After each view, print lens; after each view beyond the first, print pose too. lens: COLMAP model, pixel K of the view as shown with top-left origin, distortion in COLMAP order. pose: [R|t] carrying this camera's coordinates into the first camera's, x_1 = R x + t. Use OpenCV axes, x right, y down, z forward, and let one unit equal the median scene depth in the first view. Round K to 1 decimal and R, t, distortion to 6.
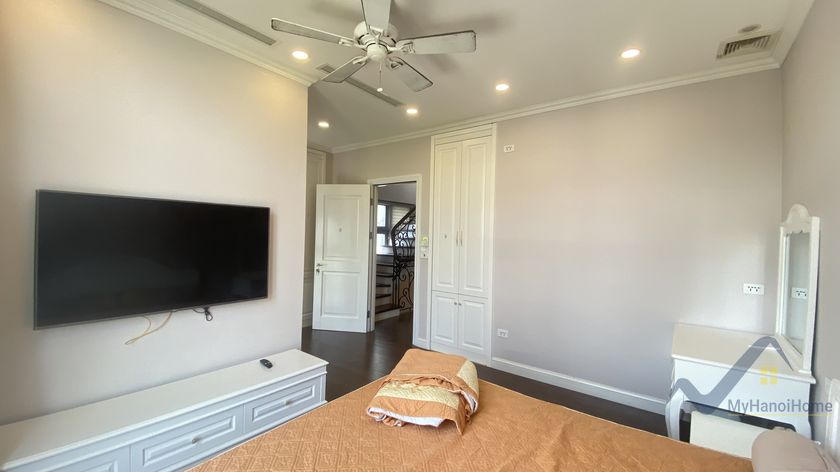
lens RADIAL K [[342.9, 0, 416.1], [0, 342.9, 238.1], [0, 0, 1]] dist [-0.014839, -0.001464]
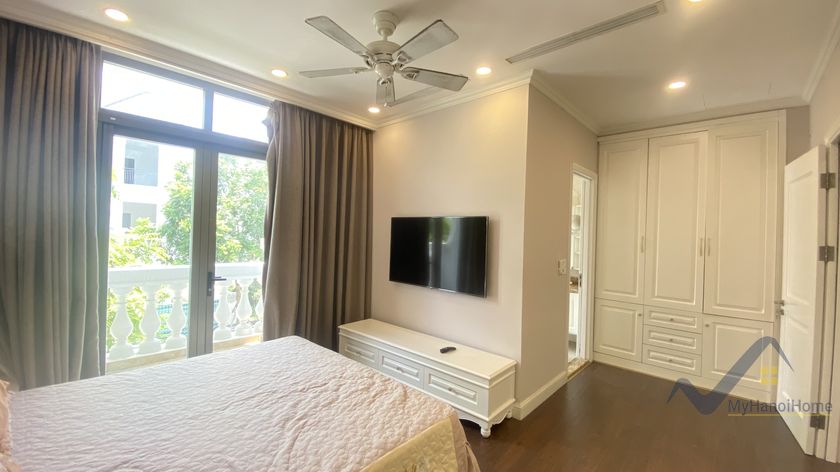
lens RADIAL K [[342.9, 0, 414.3], [0, 342.9, 233.6], [0, 0, 1]] dist [-0.014839, -0.001464]
pose [[-0.088999, -0.031312, -0.995539, 0.846572], [-0.043843, 0.998660, -0.027491, 0.009964], [0.995066, 0.041201, -0.090253, 1.062874]]
